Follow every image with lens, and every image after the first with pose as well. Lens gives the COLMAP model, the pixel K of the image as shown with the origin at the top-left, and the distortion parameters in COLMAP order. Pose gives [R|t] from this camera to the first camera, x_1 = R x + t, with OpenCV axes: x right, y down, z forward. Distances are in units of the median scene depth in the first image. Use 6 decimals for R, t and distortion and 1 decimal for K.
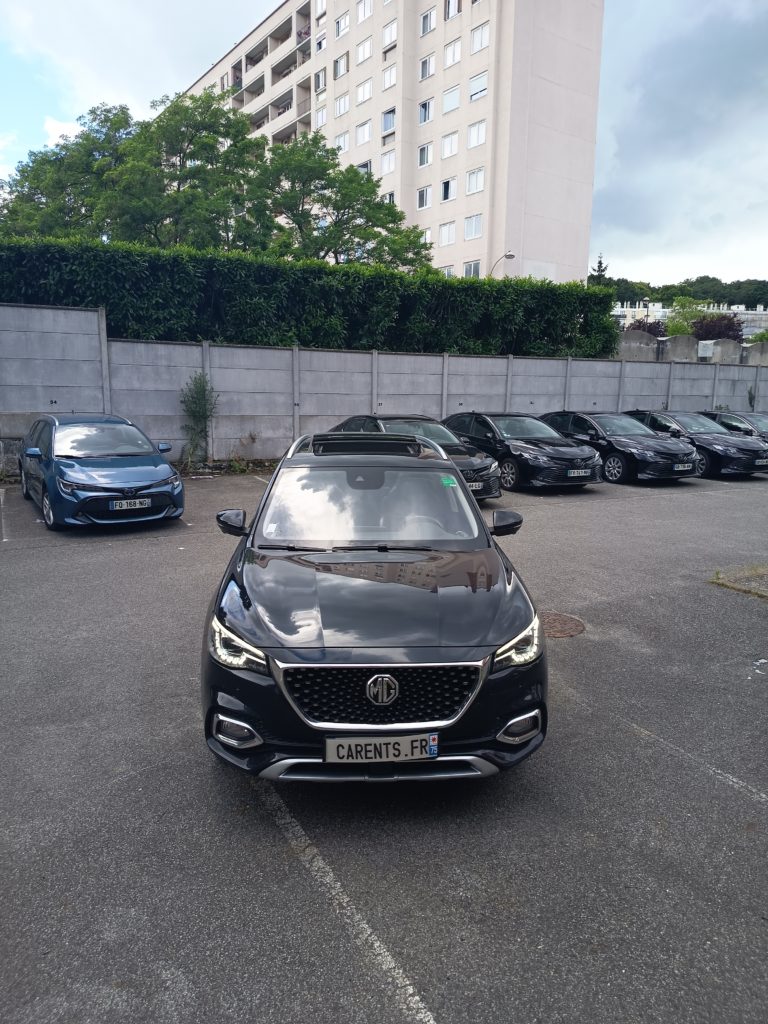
lens RADIAL K [[706.4, 0, 379.6], [0, 706.4, 519.6], [0, 0, 1]] dist [0.052457, -0.063062]
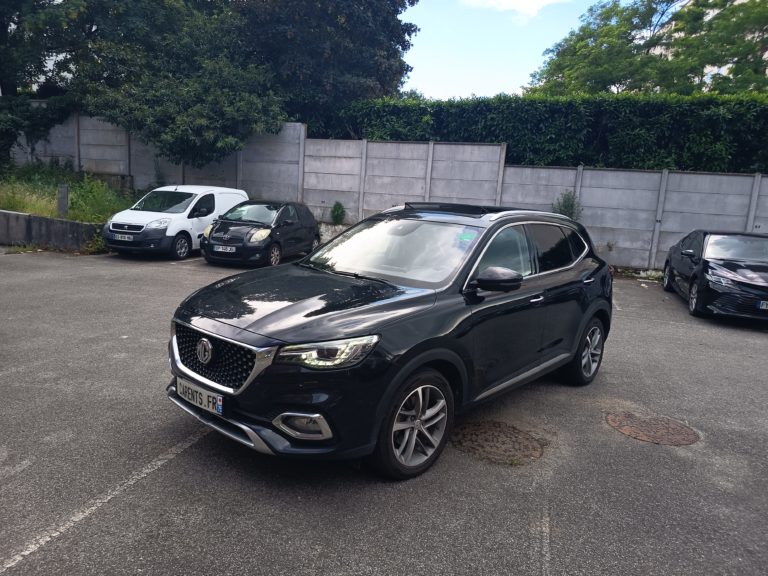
lens RADIAL K [[529.8, 0, 374.6], [0, 529.8, 291.8], [0, 0, 1]] dist [0.052457, -0.063062]
pose [[0.702255, 0.145712, -0.696854, 0.189708], [-0.182946, 0.982895, 0.021159, 0.012151], [0.688018, 0.112627, 0.716901, 0.108044]]
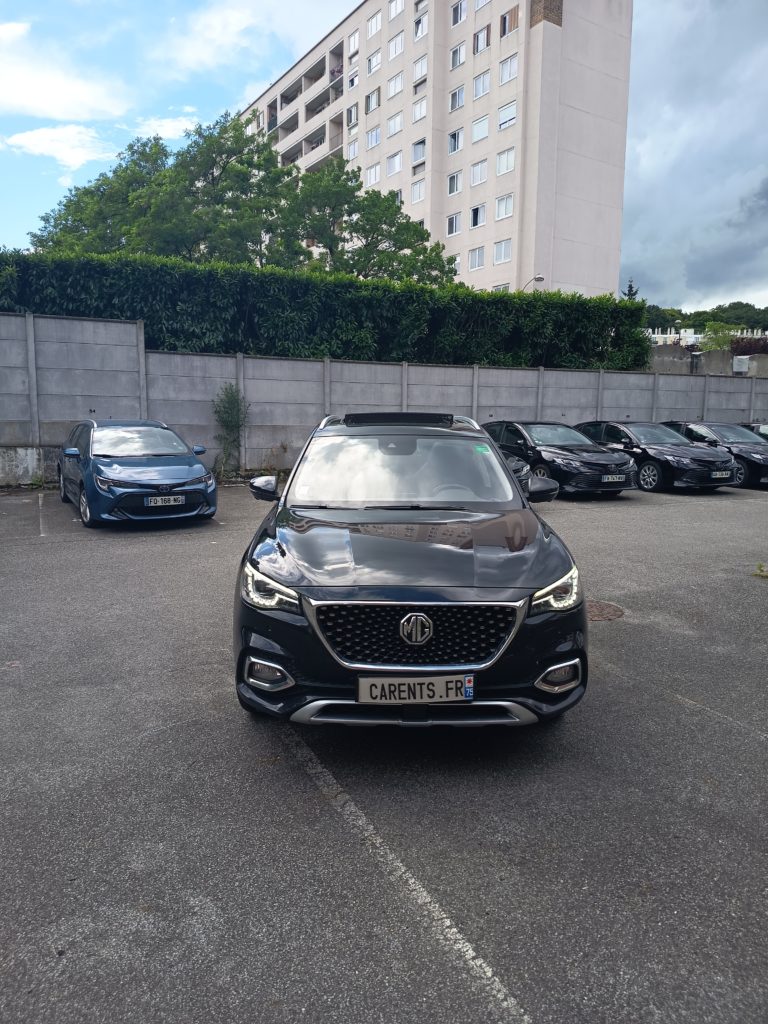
lens RADIAL K [[706.4, 0, 374.7], [0, 706.4, 513.0], [0, 0, 1]] dist [0.052457, -0.063062]
pose [[0.998844, 0.001564, -0.048048, -0.001520], [-0.003869, 0.998844, -0.047910, 0.027342], [0.047917, 0.048041, 0.997695, 0.003547]]
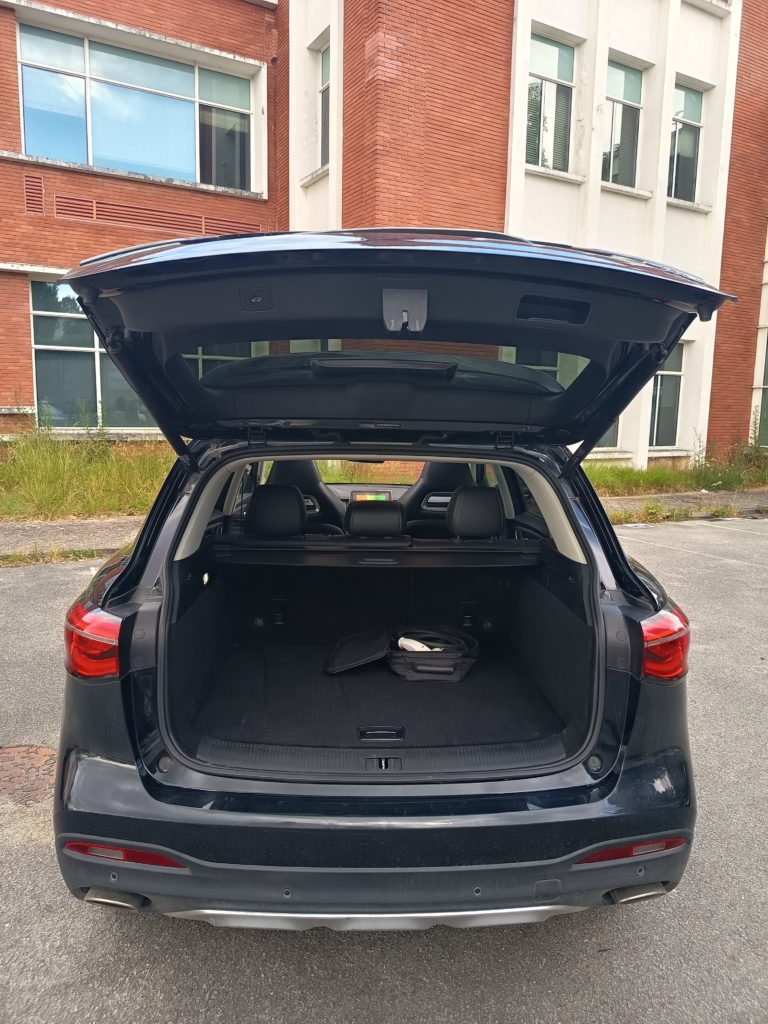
lens RADIAL K [[706.4, 0, 386.3], [0, 706.4, 506.2], [0, 0, 1]] dist [0.052457, -0.063062]
pose [[-0.999462, -0.032583, 0.003795, -0.014193], [-0.029761, 0.949341, 0.312835, -0.085250], [-0.013796, 0.312553, -0.949800, 0.609101]]
